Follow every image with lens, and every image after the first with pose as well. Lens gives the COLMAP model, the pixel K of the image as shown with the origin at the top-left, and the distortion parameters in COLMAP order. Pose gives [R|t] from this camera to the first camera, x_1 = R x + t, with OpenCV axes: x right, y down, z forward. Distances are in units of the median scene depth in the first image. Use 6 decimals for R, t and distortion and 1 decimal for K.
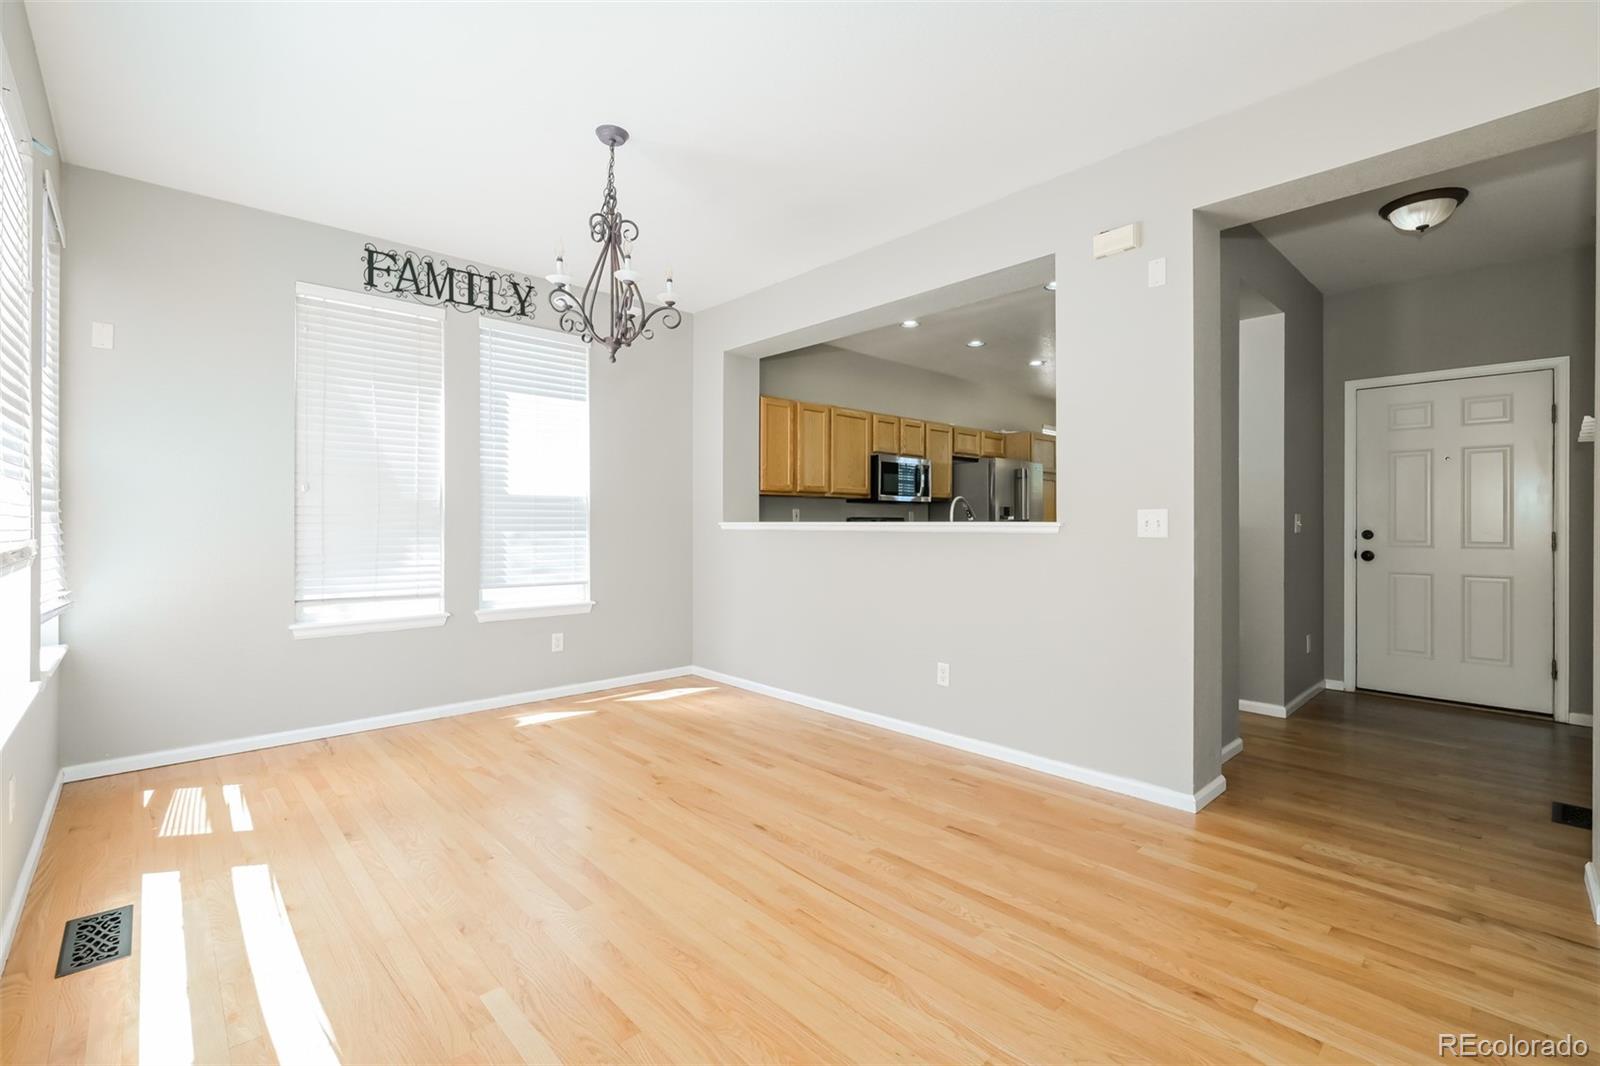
lens RADIAL K [[700.3, 0, 804.7], [0, 700.3, 522.9], [0, 0, 1]] dist [0.000307, -0.000882]
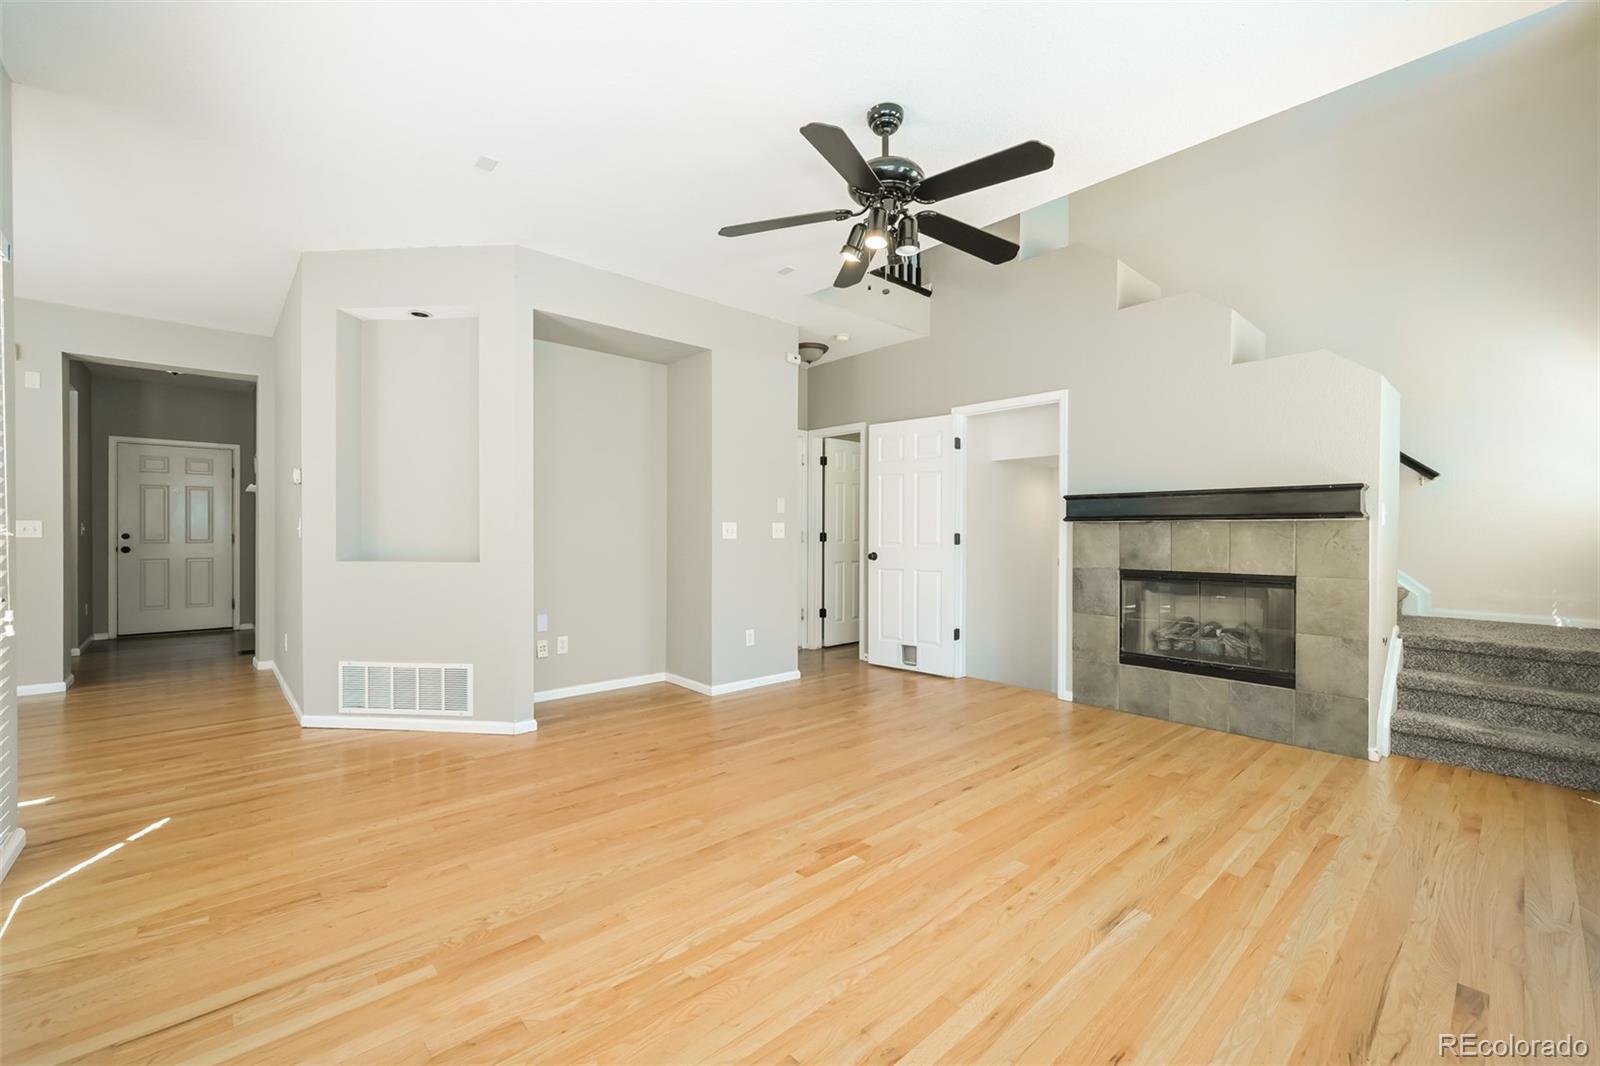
lens RADIAL K [[657.7, 0, 805.1], [0, 657.7, 534.6], [0, 0, 1]] dist [-0.005475, 0.000106]
pose [[0.012910, -0.005927, 0.999899, -0.702884], [-0.002504, 0.999979, 0.005960, 0.000753], [-0.999914, -0.002581, 0.012895, -0.592887]]
